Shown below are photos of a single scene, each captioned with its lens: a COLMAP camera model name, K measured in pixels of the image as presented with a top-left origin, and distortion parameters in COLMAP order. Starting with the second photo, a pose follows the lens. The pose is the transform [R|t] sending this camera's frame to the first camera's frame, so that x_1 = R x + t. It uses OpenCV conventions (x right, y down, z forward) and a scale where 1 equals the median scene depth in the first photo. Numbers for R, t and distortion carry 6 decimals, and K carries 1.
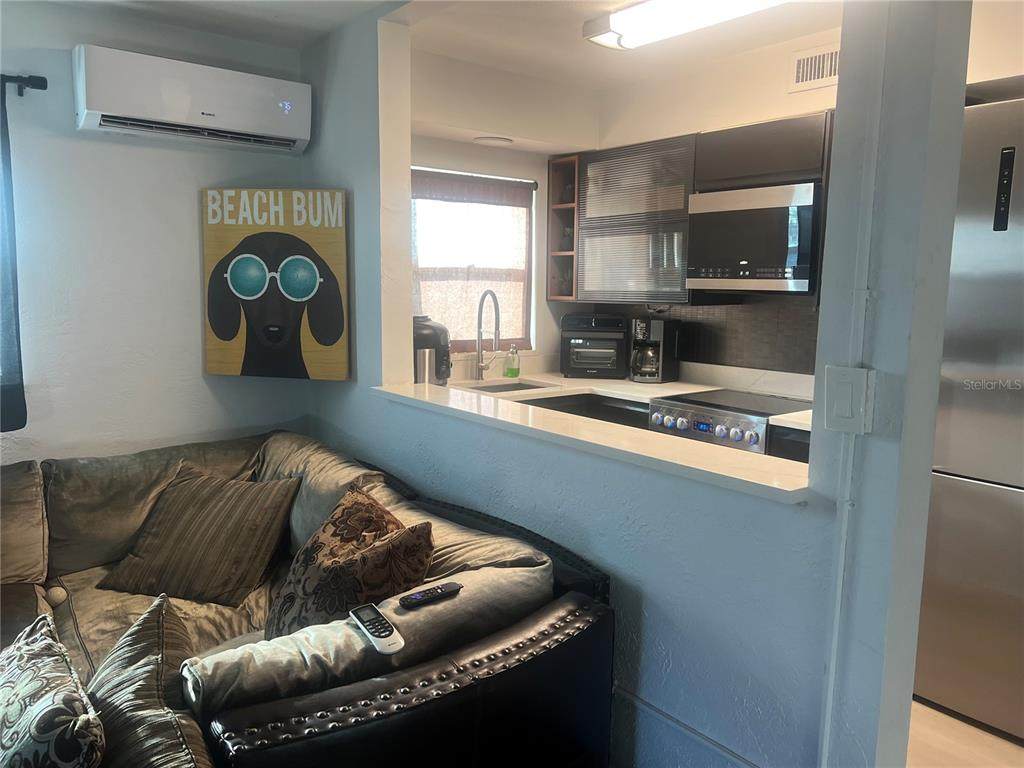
lens RADIAL K [[764.3, 0, 512.0], [0, 764.3, 384.0], [0, 0, 1]] dist [0.036462, -0.054324]
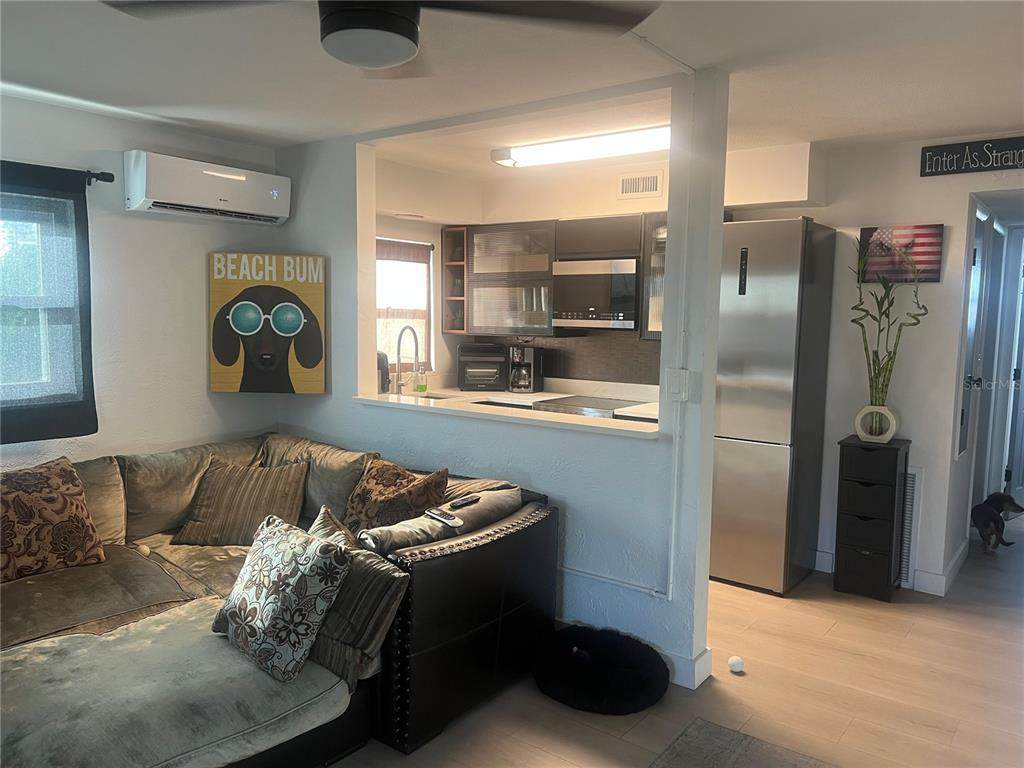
lens RADIAL K [[764.3, 0, 512.0], [0, 764.3, 384.0], [0, 0, 1]] dist [0.036462, -0.054324]
pose [[0.966850, -0.020626, 0.254512, -0.239918], [0.029702, 0.999051, -0.031868, 0.031846], [-0.253613, 0.038371, 0.966544, -0.410896]]
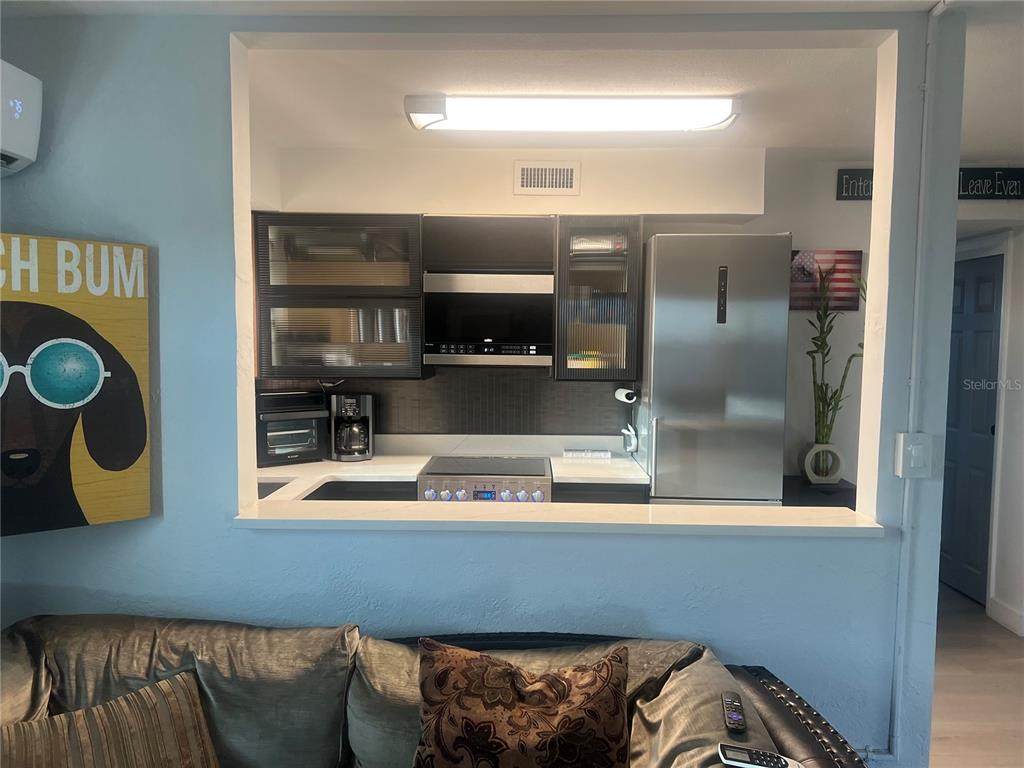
lens RADIAL K [[764.3, 0, 512.0], [0, 764.3, 384.0], [0, 0, 1]] dist [0.036462, -0.054324]
pose [[0.631532, -0.055736, 0.773344, -0.540444], [0.102038, 0.994712, -0.011637, -0.082424], [-0.768607, 0.086260, 0.633880, 0.297644]]
